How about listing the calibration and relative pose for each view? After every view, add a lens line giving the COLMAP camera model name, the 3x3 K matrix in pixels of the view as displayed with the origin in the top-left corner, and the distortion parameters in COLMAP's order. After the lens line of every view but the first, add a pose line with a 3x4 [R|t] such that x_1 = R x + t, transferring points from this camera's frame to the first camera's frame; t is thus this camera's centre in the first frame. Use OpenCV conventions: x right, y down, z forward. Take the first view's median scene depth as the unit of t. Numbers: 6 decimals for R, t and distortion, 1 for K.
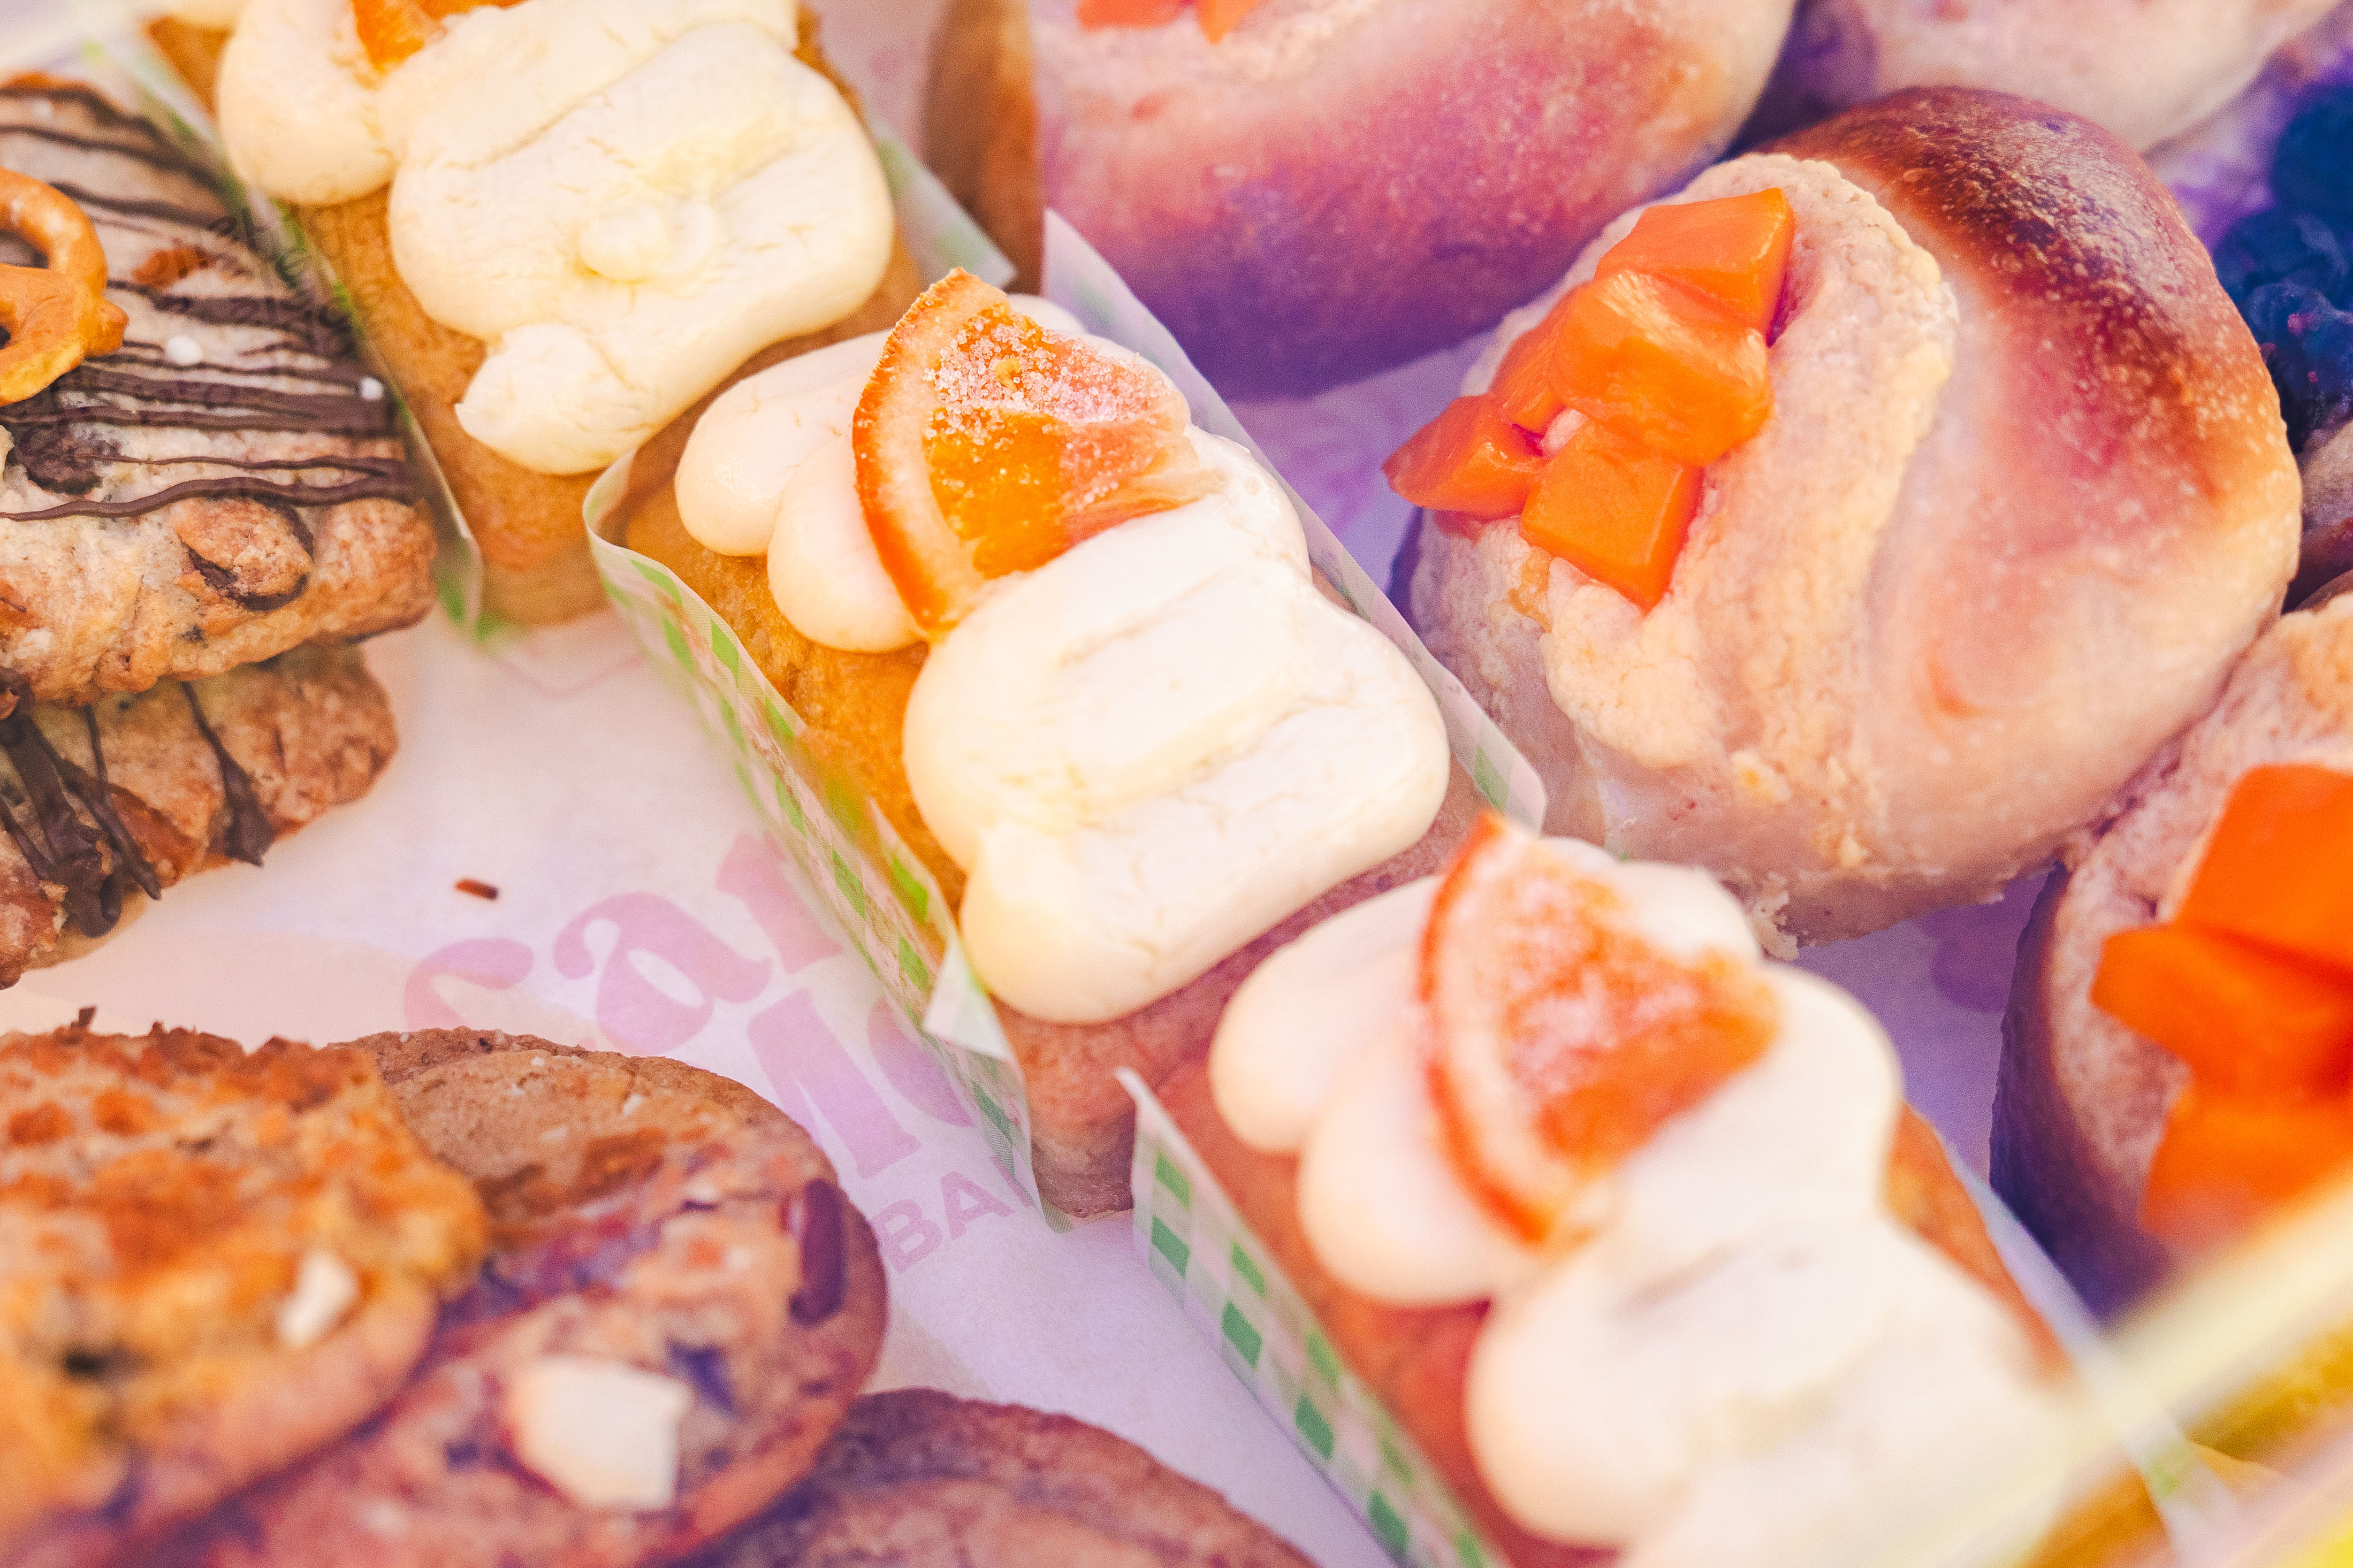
lens RADIAL K [[4233.2, 0, 1176.5], [0, 4233.2, 784.0], [0, 0, 1]] dist [0.132611, 0.013494]
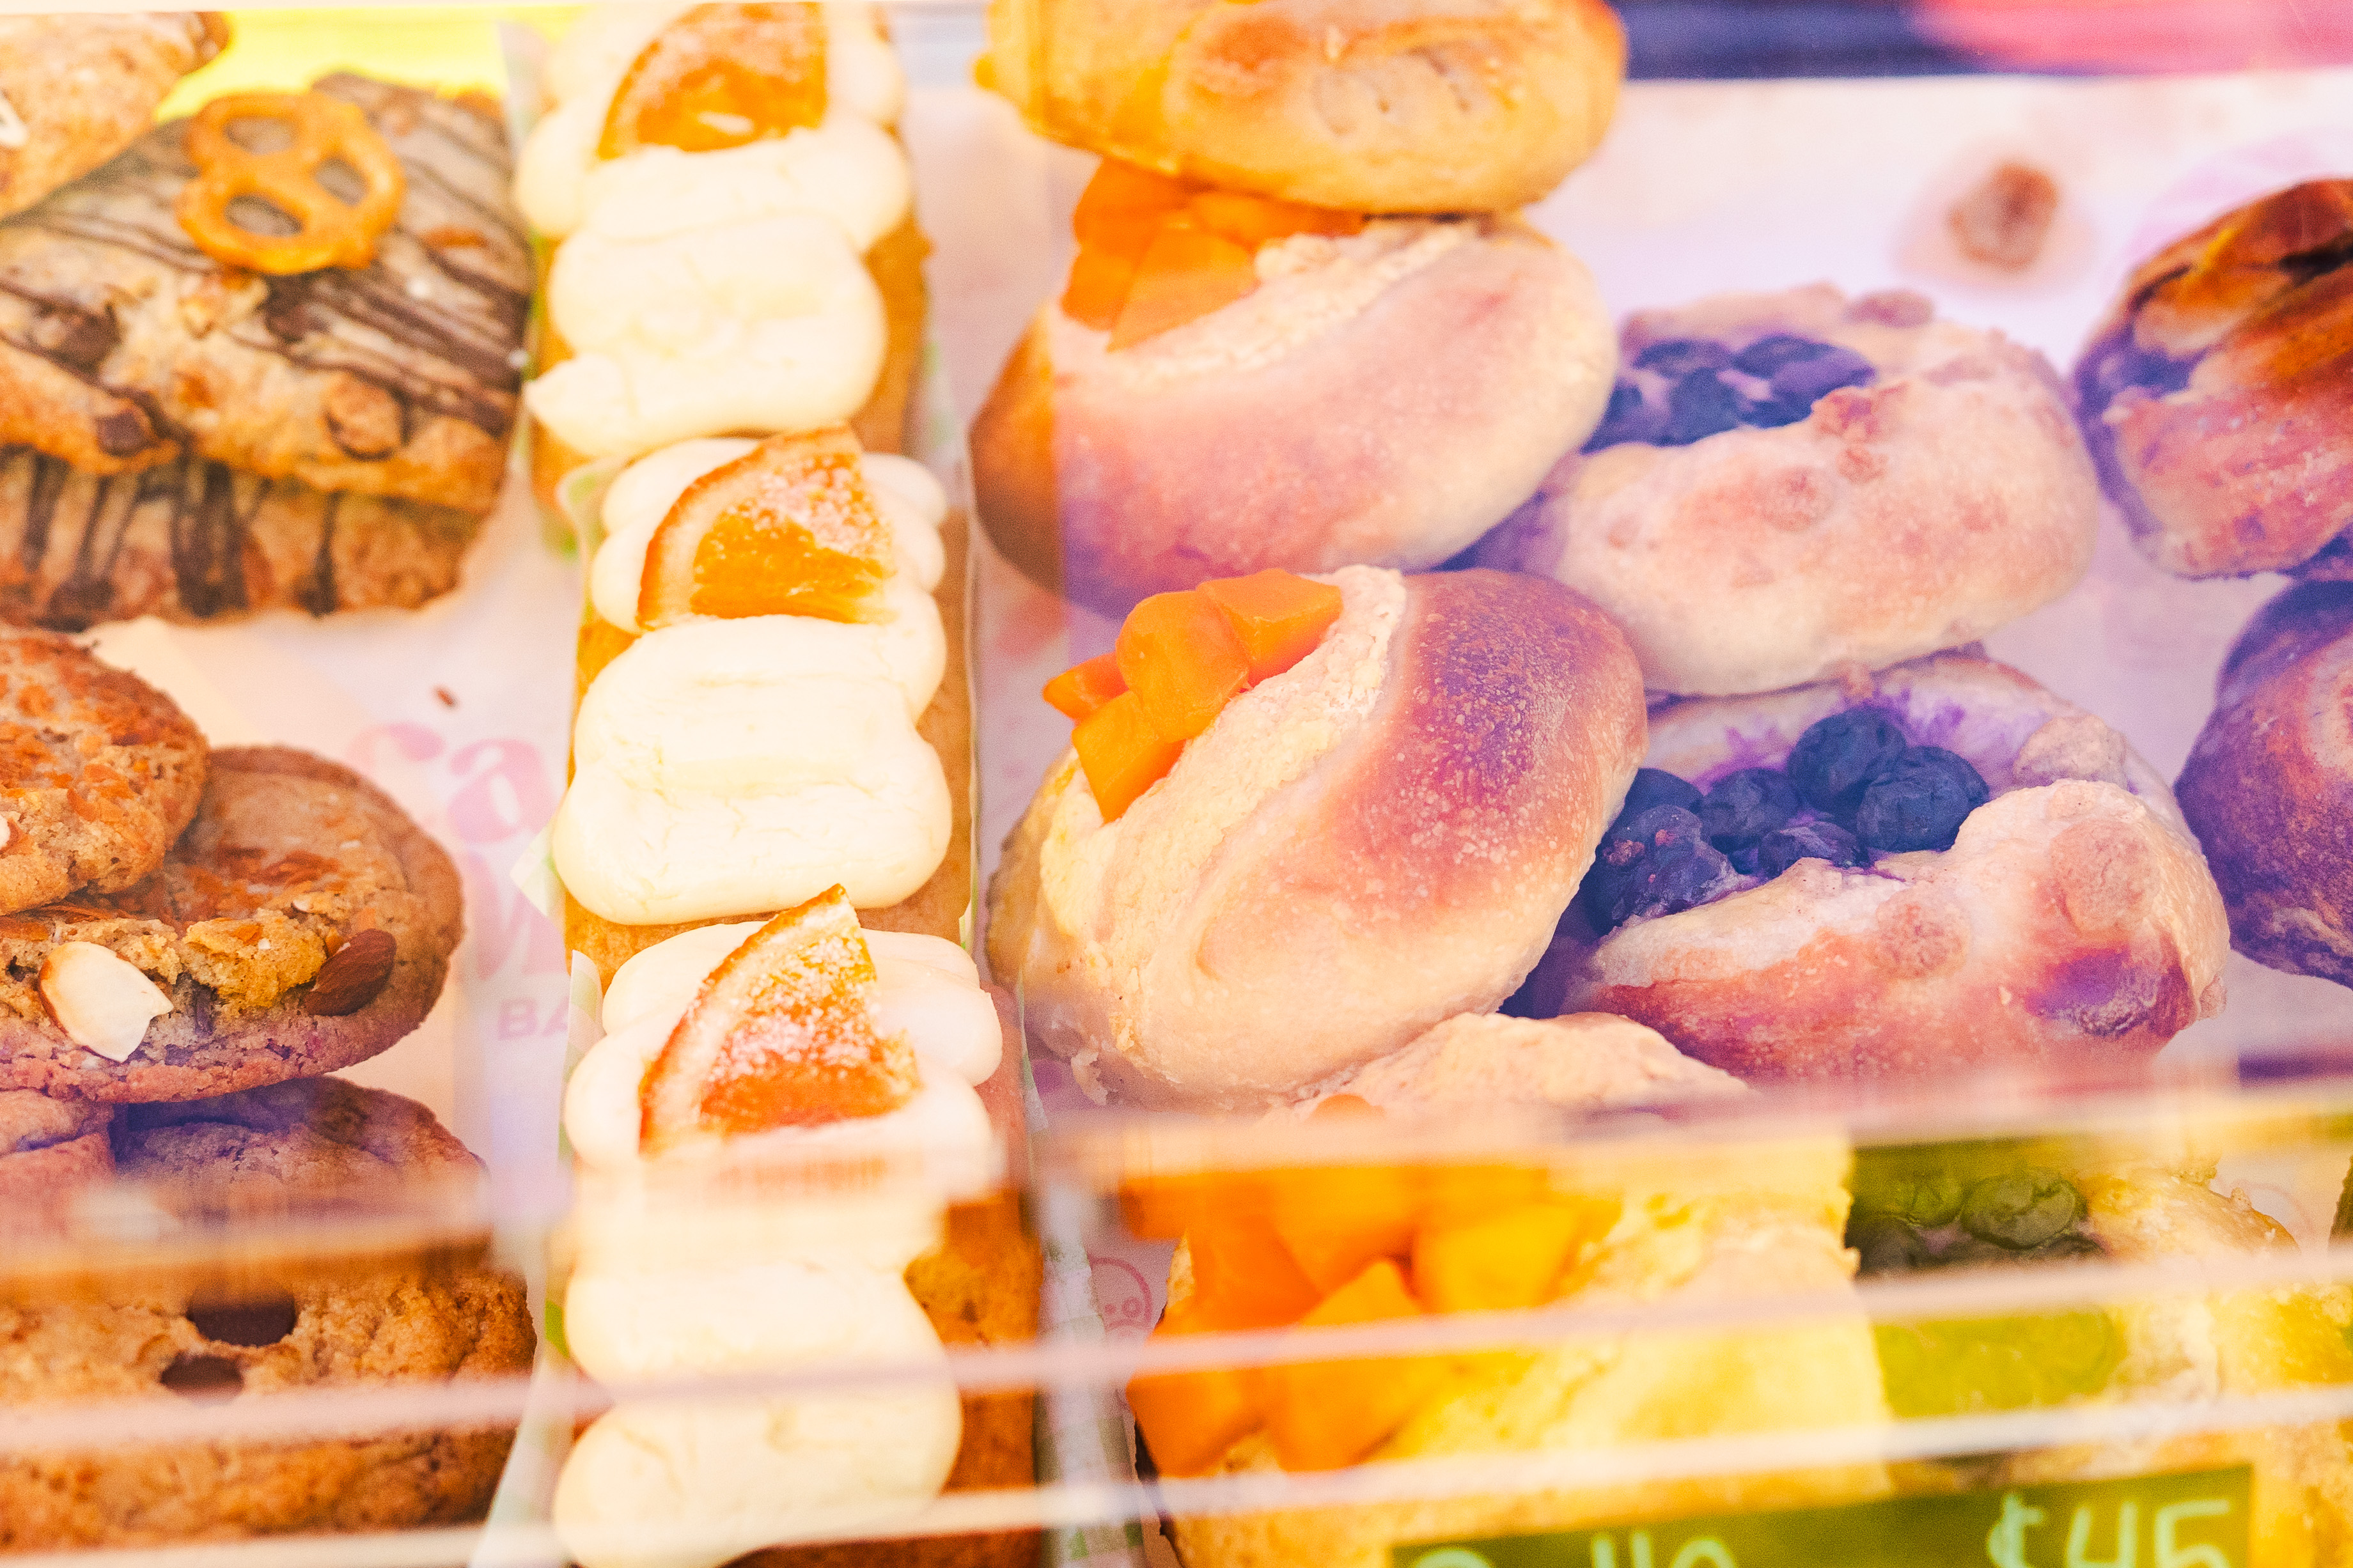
lens RADIAL K [[3153.6, 0, 1176.5], [0, 3153.6, 784.0], [0, 0, 1]] dist [0.006037, 0.000479]
pose [[0.869256, 0.404463, -0.284259, 0.408816], [-0.415634, 0.909248, 0.022742, -0.084500], [0.267660, 0.098379, 0.958478, 0.028790]]
